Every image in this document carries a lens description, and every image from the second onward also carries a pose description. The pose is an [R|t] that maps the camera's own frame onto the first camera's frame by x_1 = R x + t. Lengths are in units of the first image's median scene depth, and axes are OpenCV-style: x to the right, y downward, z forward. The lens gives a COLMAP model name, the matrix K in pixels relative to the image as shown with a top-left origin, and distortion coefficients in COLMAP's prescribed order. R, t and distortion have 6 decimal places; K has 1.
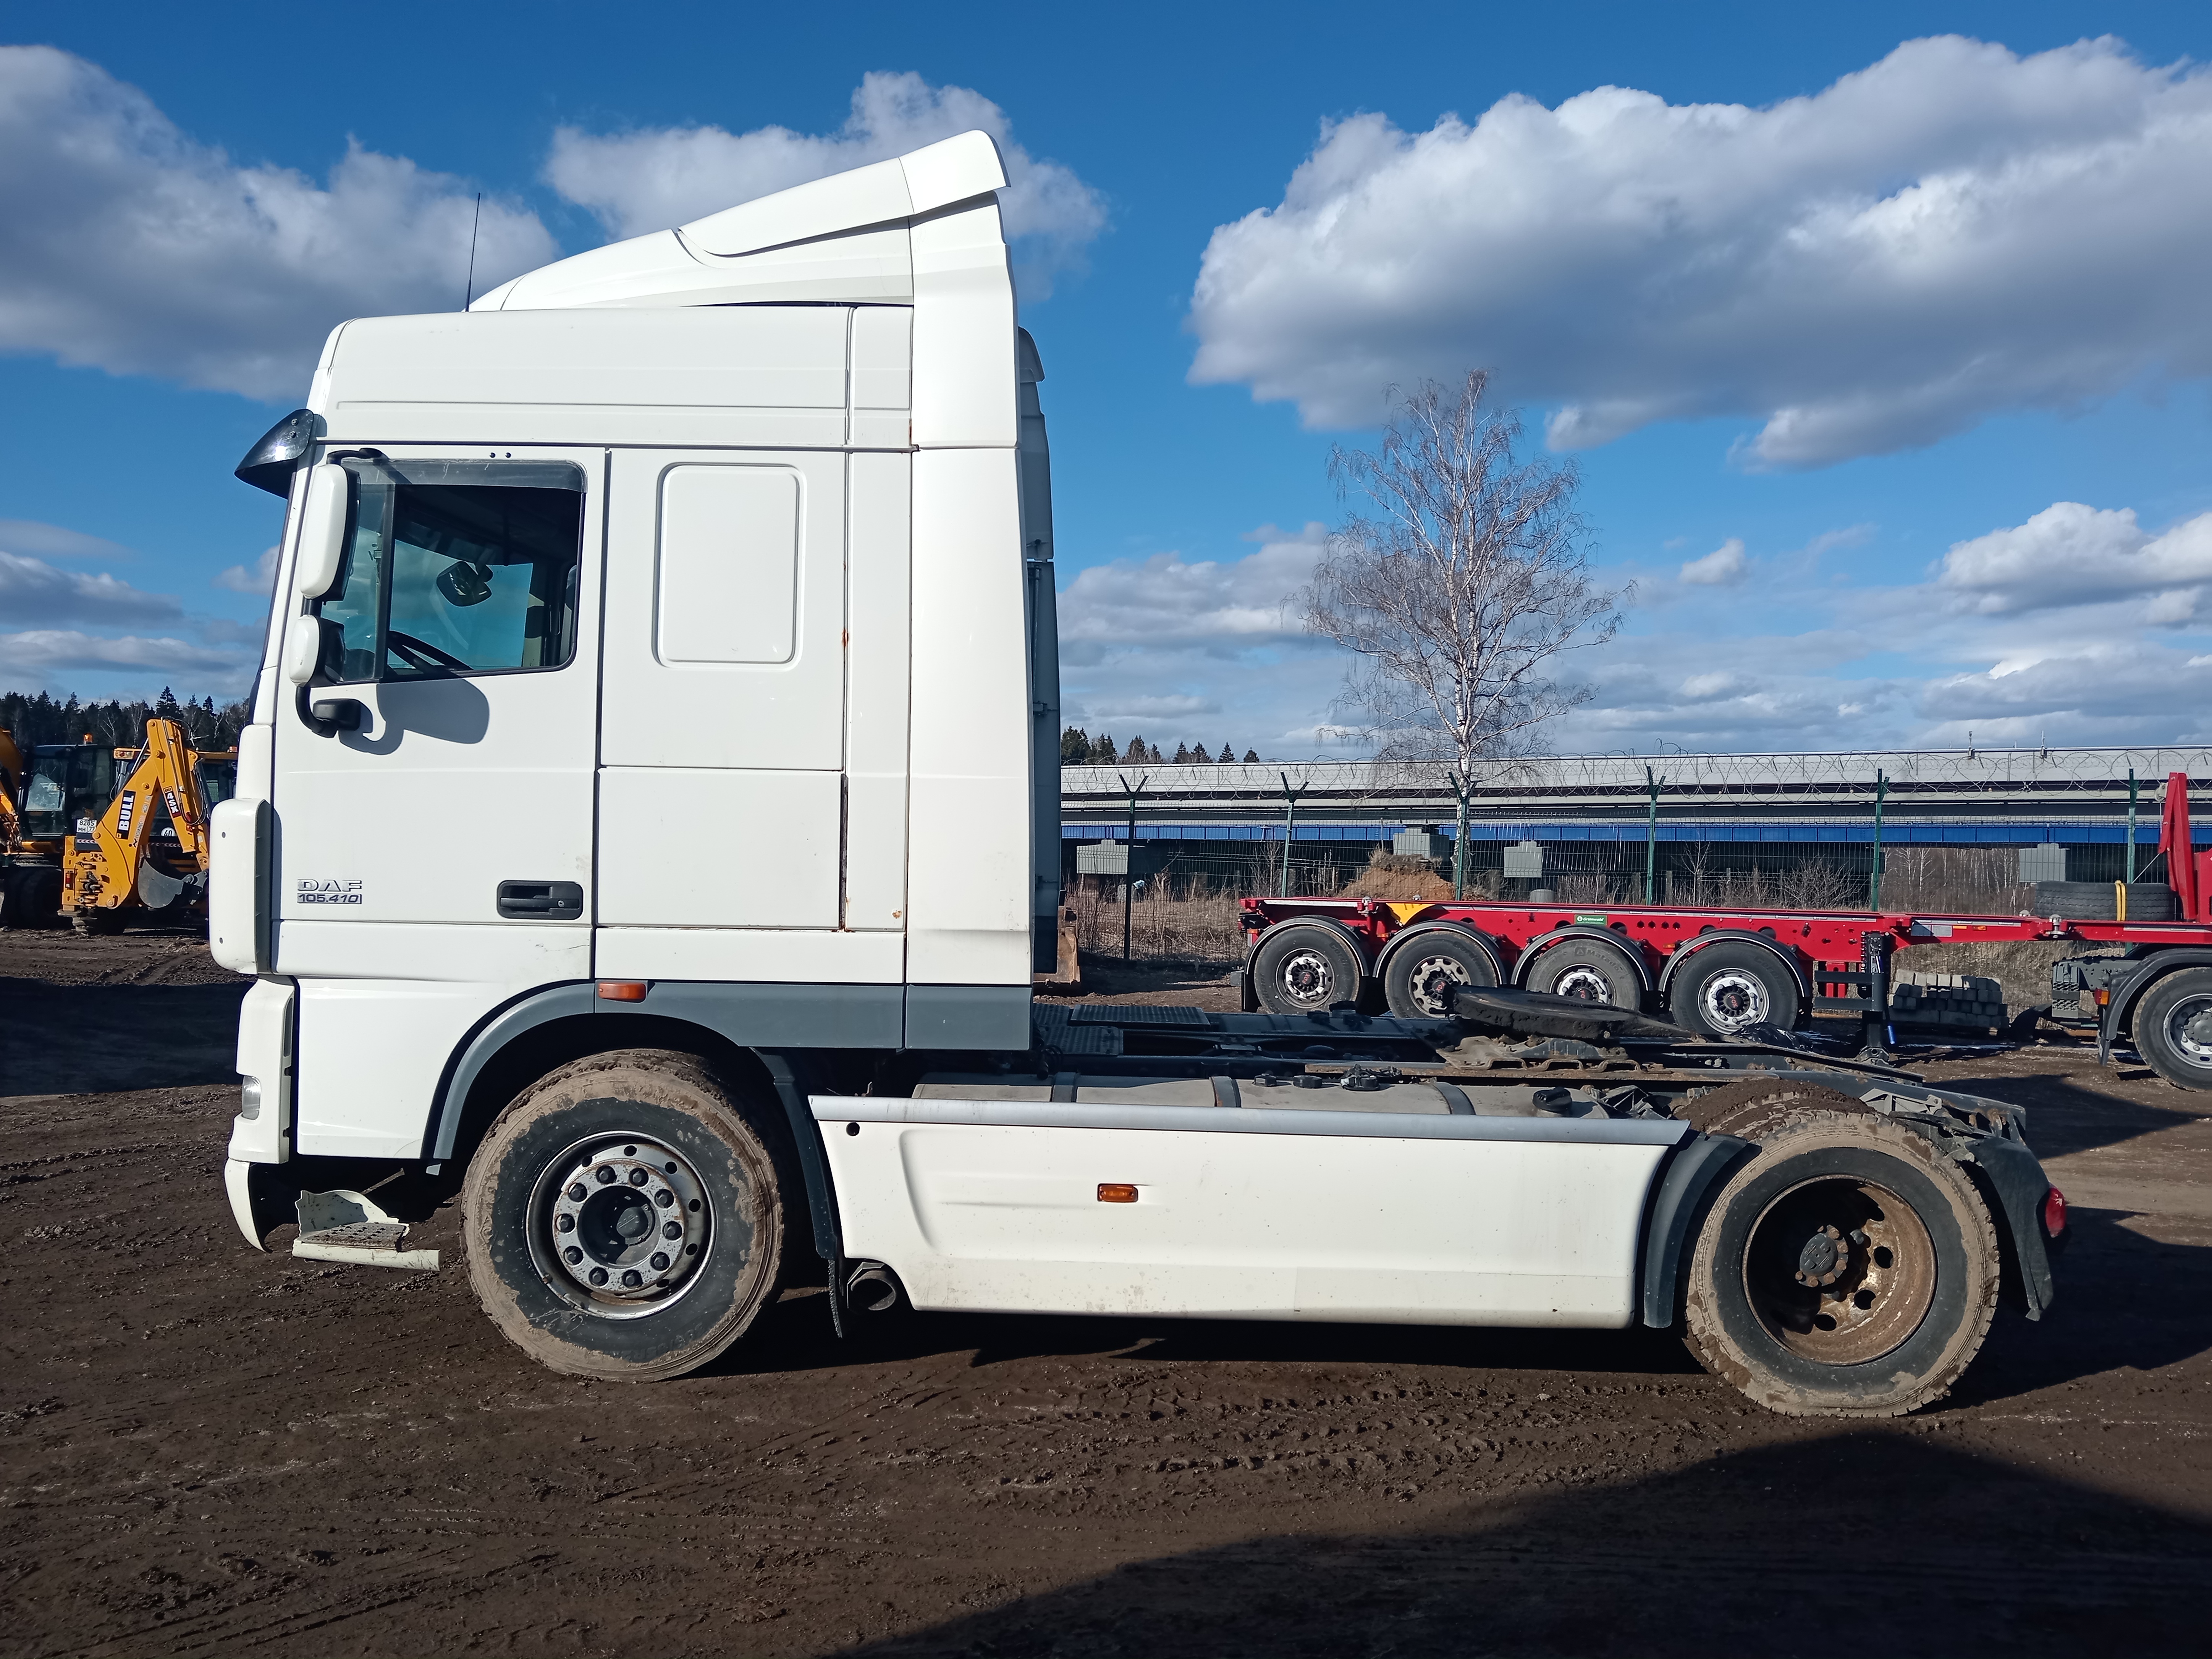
lens RADIAL K [[1676.7, 0, 1106.0], [0, 1676.7, 829.5], [0, 0, 1]] dist [0.008670, -0.009041]
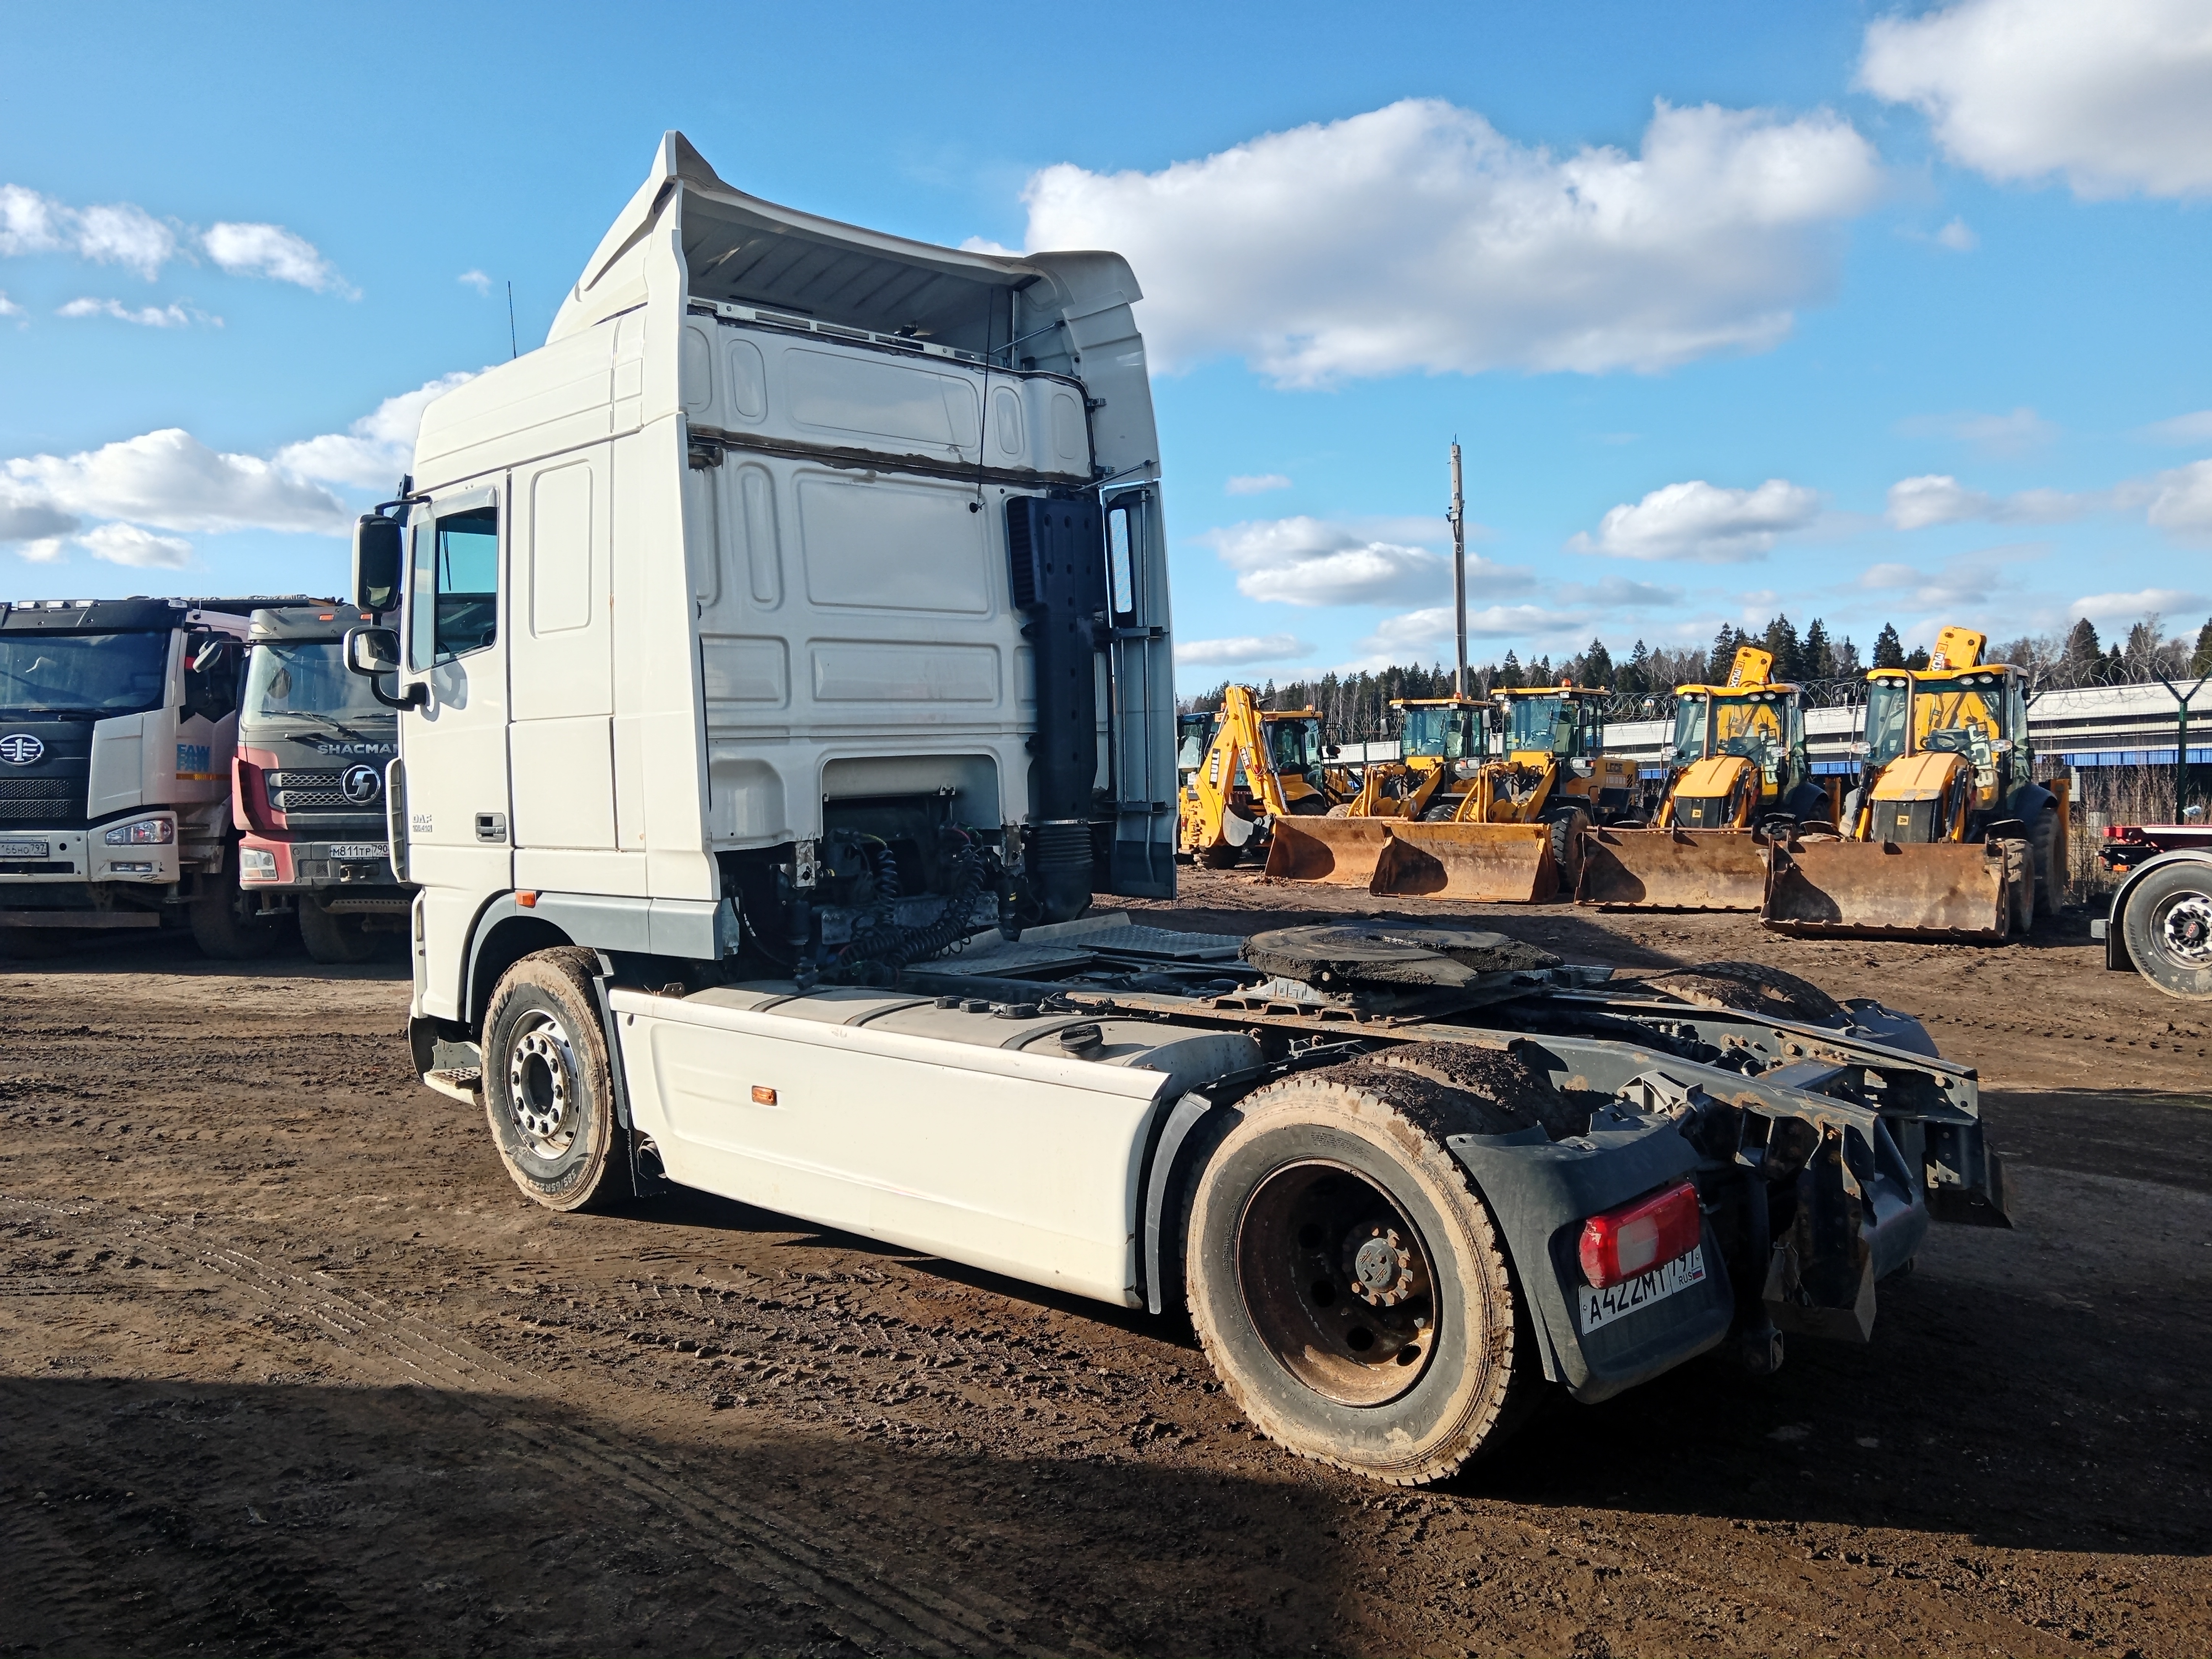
lens RADIAL K [[1676.7, 0, 1106.0], [0, 1676.7, 829.5], [0, 0, 1]] dist [0.008670, -0.009041]
pose [[0.742296, -0.010954, -0.669982, 0.876149], [0.034635, 0.999157, 0.022037, 0.030993], [0.669176, -0.039563, 0.742050, 0.355743]]
